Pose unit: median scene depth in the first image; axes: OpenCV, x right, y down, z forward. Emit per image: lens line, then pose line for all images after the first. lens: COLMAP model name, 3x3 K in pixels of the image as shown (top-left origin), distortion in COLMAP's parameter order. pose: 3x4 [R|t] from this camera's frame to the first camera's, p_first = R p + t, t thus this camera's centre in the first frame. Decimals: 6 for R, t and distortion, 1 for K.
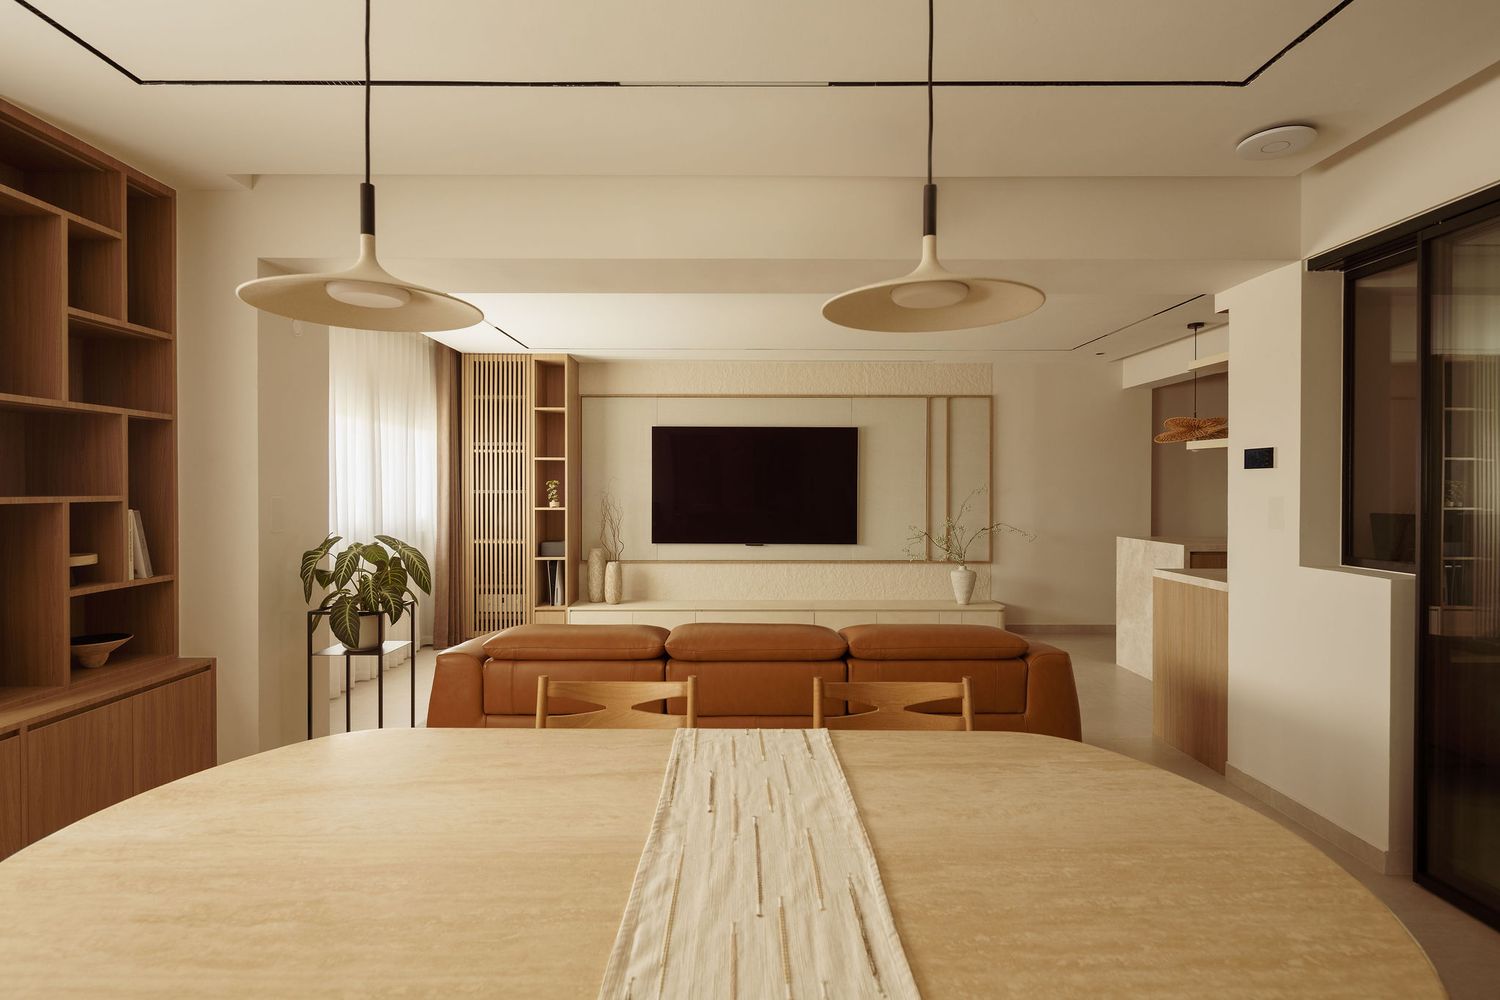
lens RADIAL K [[721.9, 0, 749.3], [0, 721.9, 491.3], [0, 0, 1]] dist [0.002350, 0.000256]
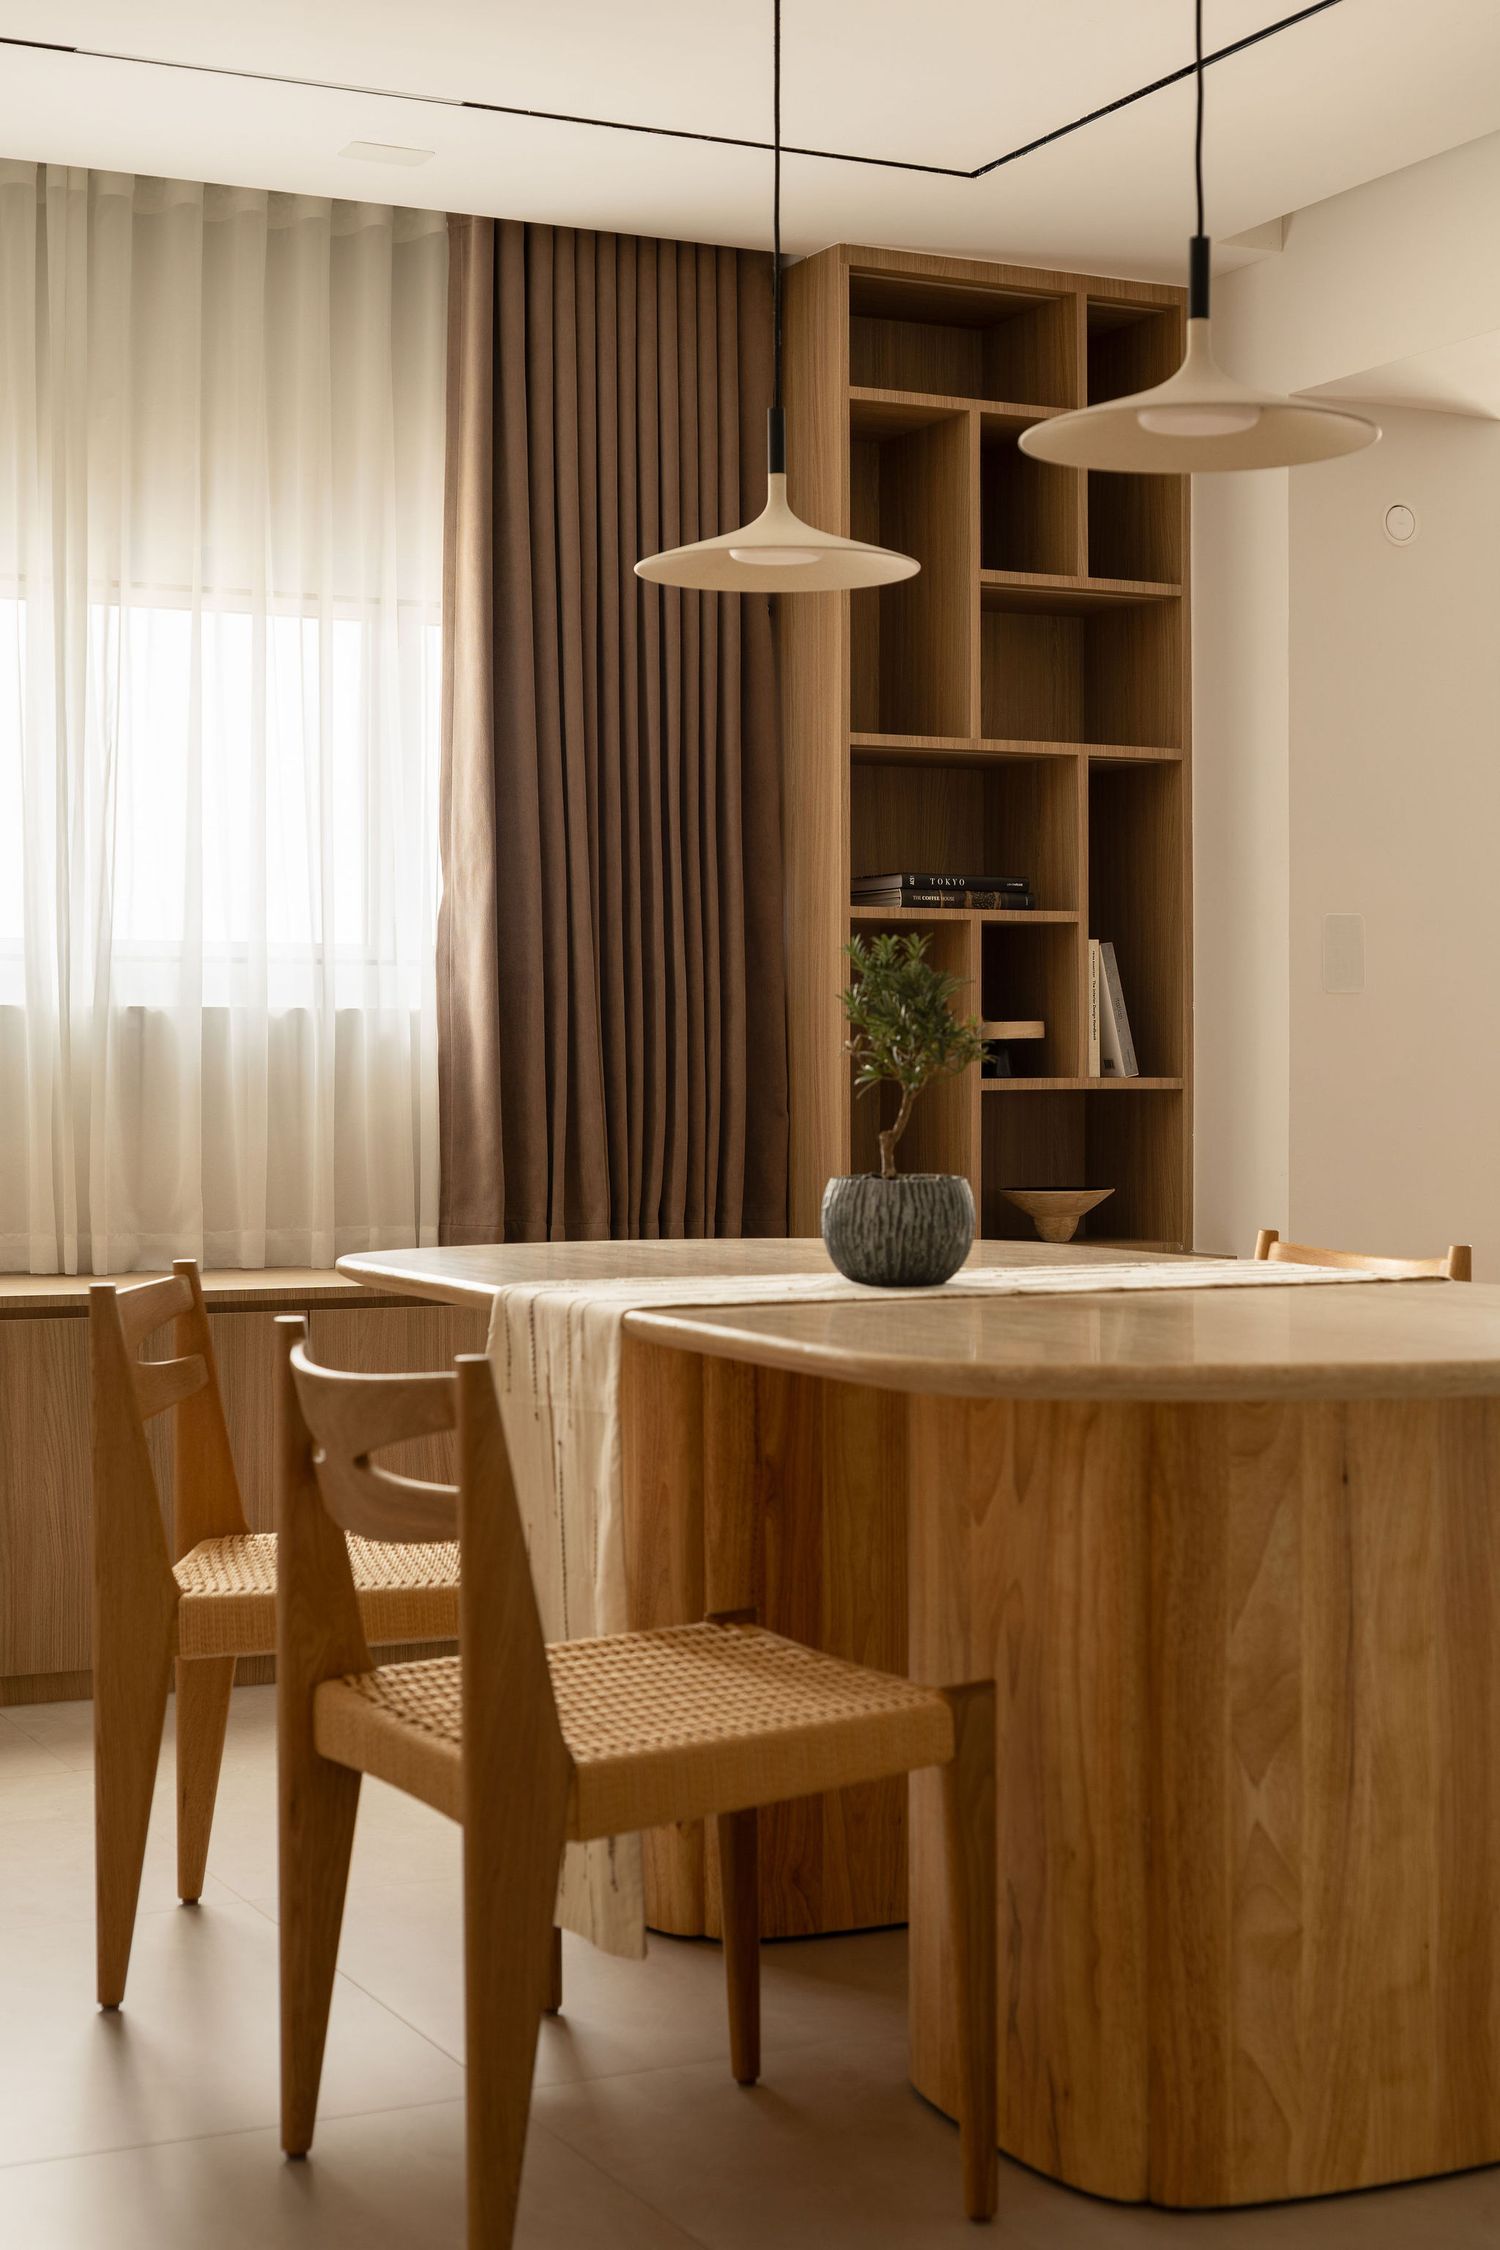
lens RADIAL K [[3176.8, 0, 750.0], [0, 3176.8, 1125.0], [0, 0, 1]] dist [-0.121800, 0.007454]
pose [[0.425911, 0.023924, -0.904449, 0.464844], [-0.005457, 0.999700, 0.023874, 0.044884], [0.904748, -0.005232, 0.425914, -0.078158]]
